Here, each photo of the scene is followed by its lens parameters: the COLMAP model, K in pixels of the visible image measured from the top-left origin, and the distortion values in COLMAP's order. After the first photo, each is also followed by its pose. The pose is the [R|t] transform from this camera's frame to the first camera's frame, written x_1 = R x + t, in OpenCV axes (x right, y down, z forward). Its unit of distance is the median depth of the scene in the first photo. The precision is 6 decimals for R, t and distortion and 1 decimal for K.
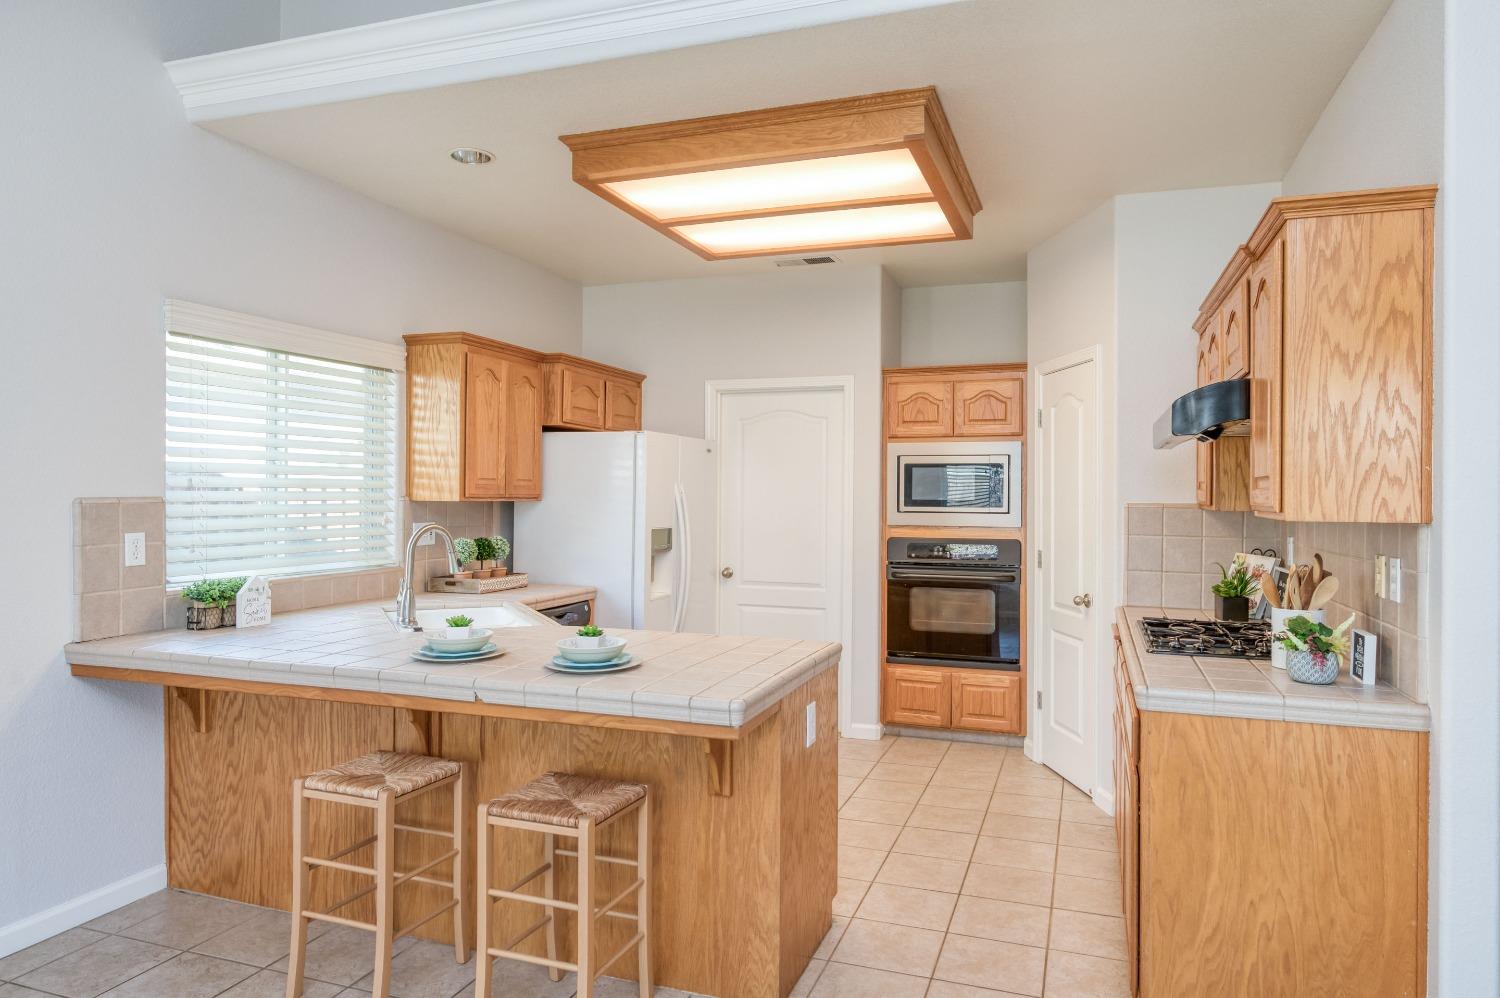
lens RADIAL K [[959.3, 0, 734.0], [0, 959.3, 495.9], [0, 0, 1]] dist [0.003733, 0.000078]
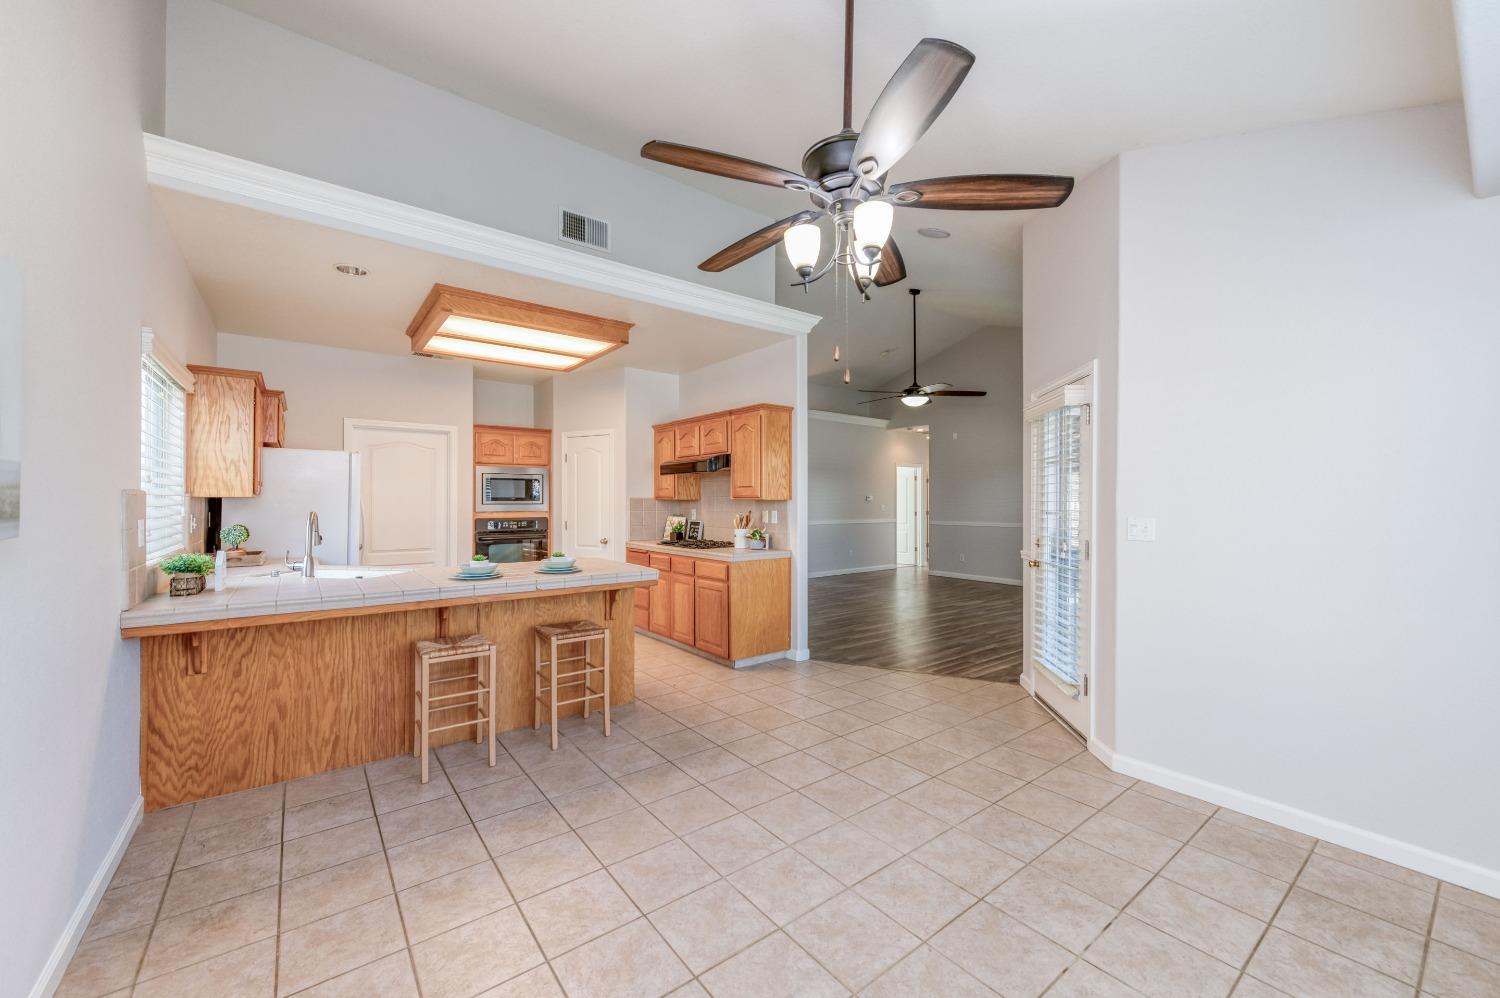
lens RADIAL K [[594.0, 0, 756.5], [0, 594.0, 498.8], [0, 0, 1]] dist [0.000734, -0.000082]
pose [[0.529929, -0.002177, 0.848039, -0.834488], [0.006087, 0.999981, -0.001237, 0.018240], [-0.848020, 0.005818, 0.529932, -0.052192]]
